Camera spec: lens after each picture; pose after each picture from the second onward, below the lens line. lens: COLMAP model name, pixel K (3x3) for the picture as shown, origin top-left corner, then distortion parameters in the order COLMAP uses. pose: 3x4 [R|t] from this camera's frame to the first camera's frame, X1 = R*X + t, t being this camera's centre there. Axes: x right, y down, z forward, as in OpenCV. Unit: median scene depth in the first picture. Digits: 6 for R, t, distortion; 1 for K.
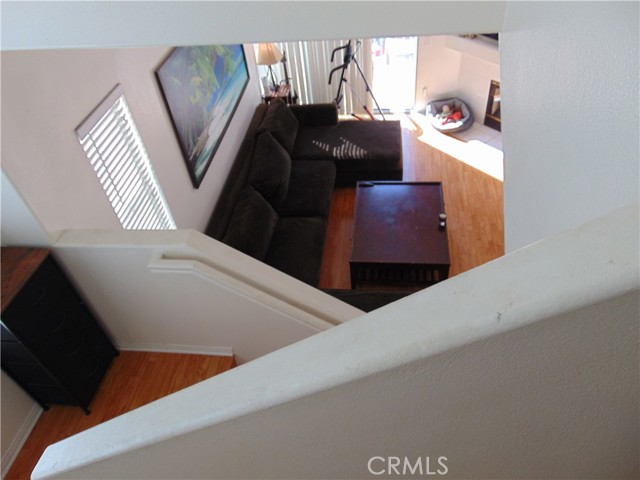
lens RADIAL K [[478.4, 0, 316.9], [0, 478.4, 238.1], [0, 0, 1]] dist [0.001650, 0.024868]
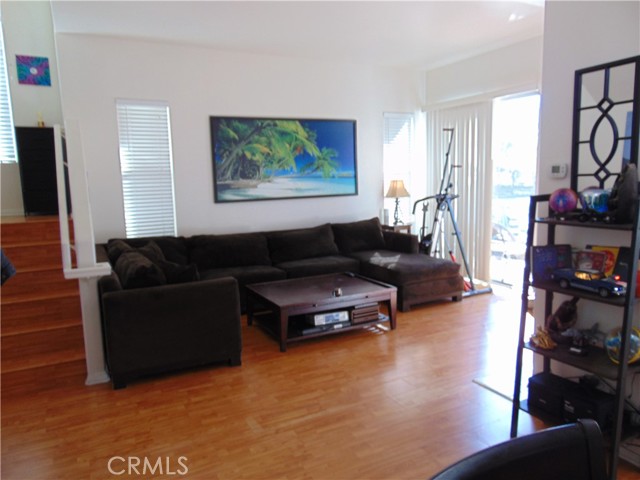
lens RADIAL K [[478.4, 0, 316.2], [0, 478.4, 242.6], [0, 0, 1]] dist [0.001650, 0.024868]
pose [[0.568753, 0.192259, -0.799722, 0.682207], [-0.586038, 0.776956, -0.229997, 0.086635], [0.577130, 0.599480, 0.554568, 0.289323]]
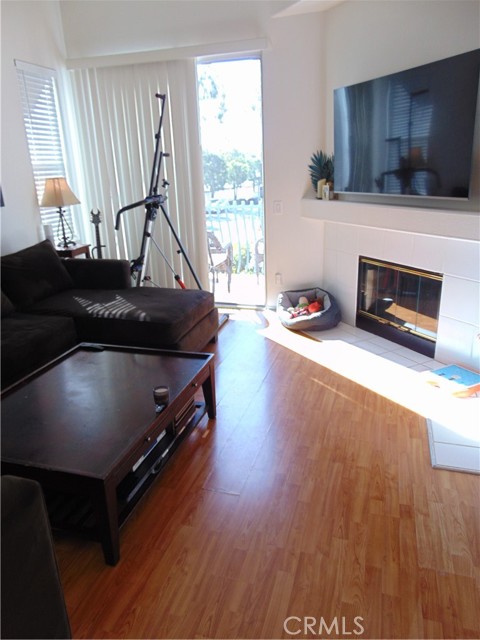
lens RADIAL K [[478.4, 0, 235.4], [0, 478.4, 325.8], [0, 0, 1]] dist [0.001650, 0.024868]
pose [[0.984196, 0.107300, -0.140870, 0.279758], [-0.155024, 0.906572, -0.392550, 0.051578], [0.085588, 0.408184, 0.908878, 0.382293]]
